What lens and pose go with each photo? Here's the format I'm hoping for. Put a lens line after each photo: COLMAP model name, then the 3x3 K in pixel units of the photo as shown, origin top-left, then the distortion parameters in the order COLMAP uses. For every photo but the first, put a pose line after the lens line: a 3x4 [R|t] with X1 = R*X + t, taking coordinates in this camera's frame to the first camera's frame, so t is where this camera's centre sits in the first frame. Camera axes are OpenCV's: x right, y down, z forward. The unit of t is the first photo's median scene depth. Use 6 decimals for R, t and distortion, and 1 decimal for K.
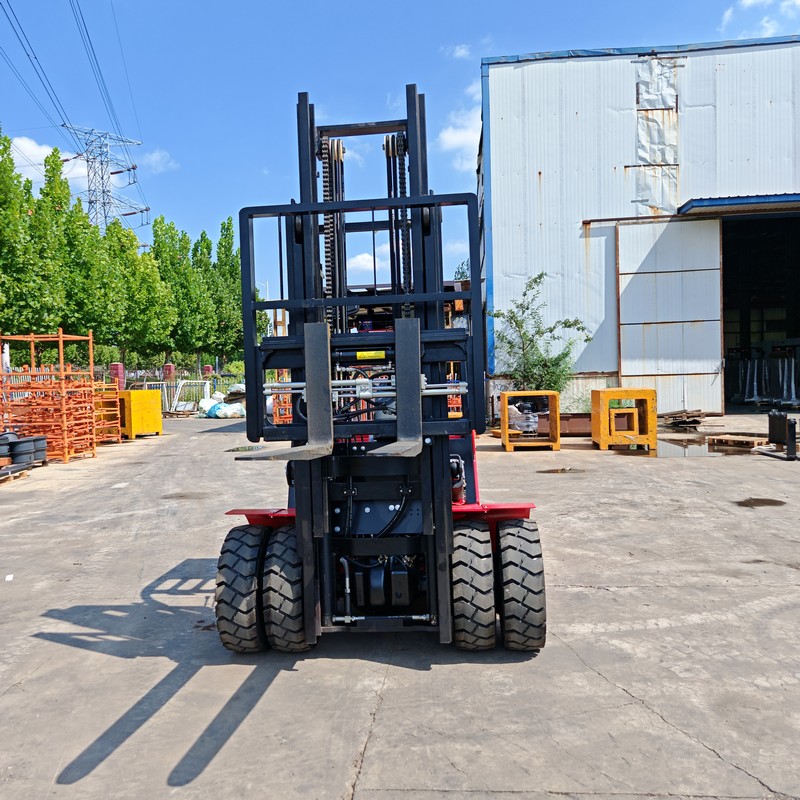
lens RADIAL K [[735.3, 0, 394.3], [0, 735.3, 388.5], [0, 0, 1]] dist [0.117002, -0.149433]
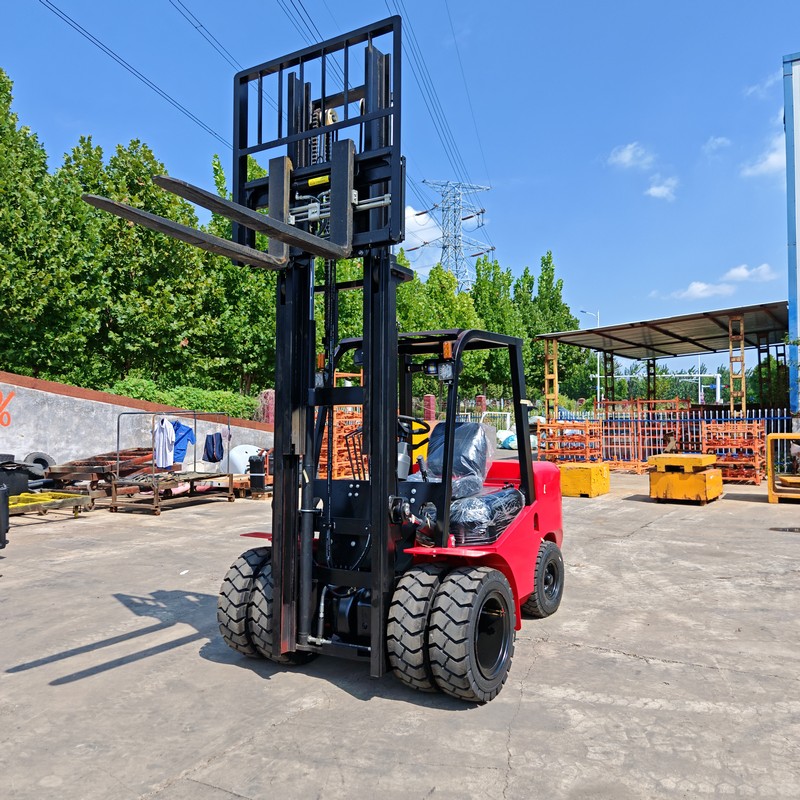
lens RADIAL K [[735.3, 0, 394.3], [0, 735.3, 388.5], [0, 0, 1]] dist [0.117002, -0.149433]
pose [[0.894194, 0.003344, -0.447668, 0.436921], [-0.021601, 0.999130, -0.035684, -0.022524], [0.447159, 0.041578, 0.893488, 0.039080]]
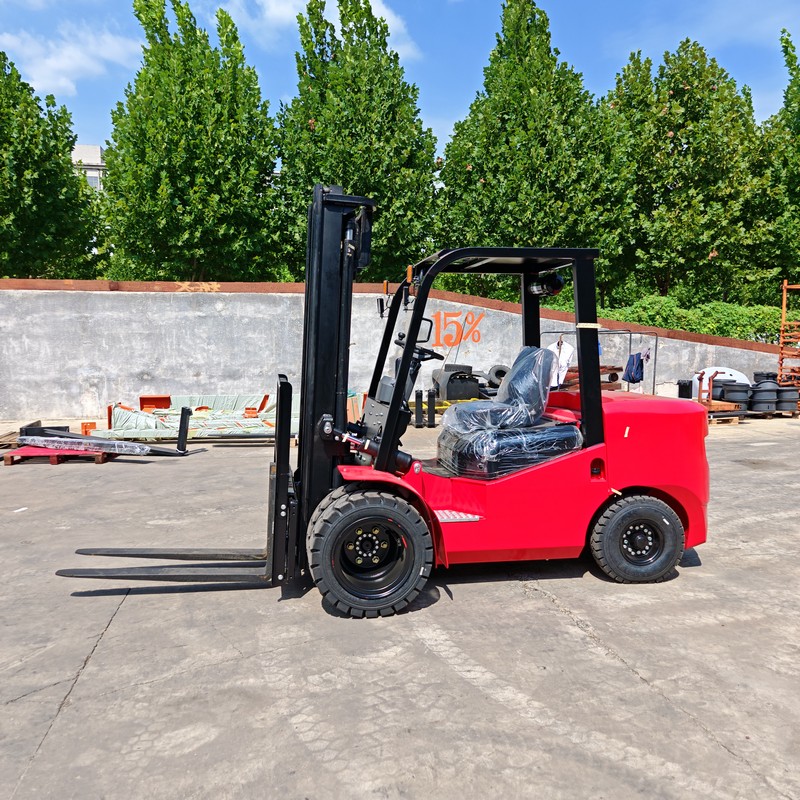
lens RADIAL K [[735.3, 0, 394.3], [0, 735.3, 388.5], [0, 0, 1]] dist [0.117002, -0.149433]
pose [[0.248181, 0.099712, -0.963568, 0.967714], [-0.020747, 0.995007, 0.097621, -0.056610], [0.968491, -0.004236, 0.249011, 0.655942]]
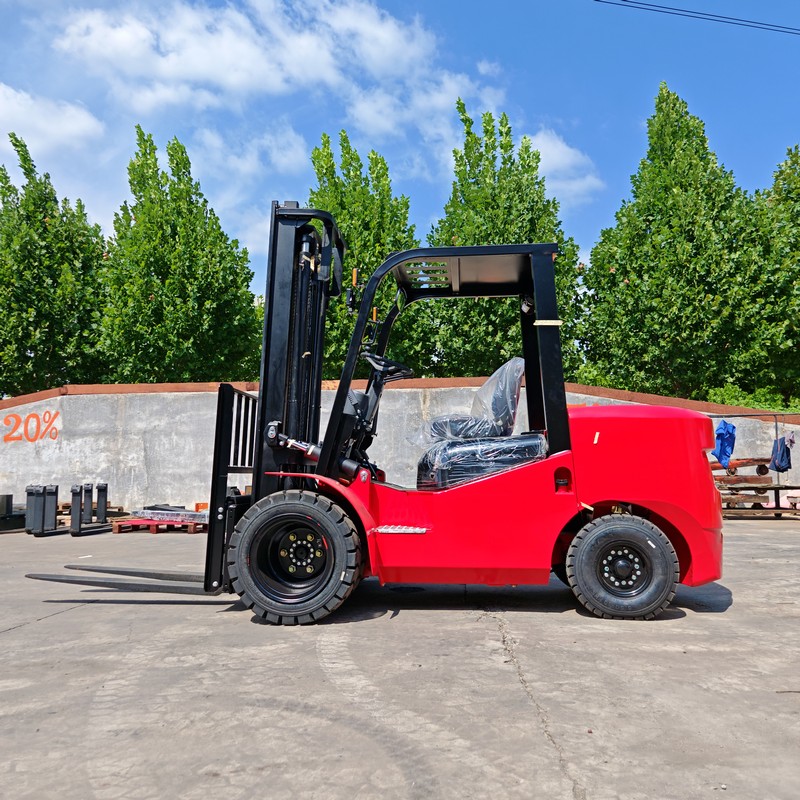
lens RADIAL K [[732.4, 0, 400.0], [0, 732.4, 400.0], [0, 0, 1]] dist [0.137115, -0.191802]
pose [[-0.004033, -0.064849, -0.997887, 0.970969], [-0.010087, 0.997847, -0.064805, 0.099671], [0.999941, 0.009804, -0.004679, 0.962621]]
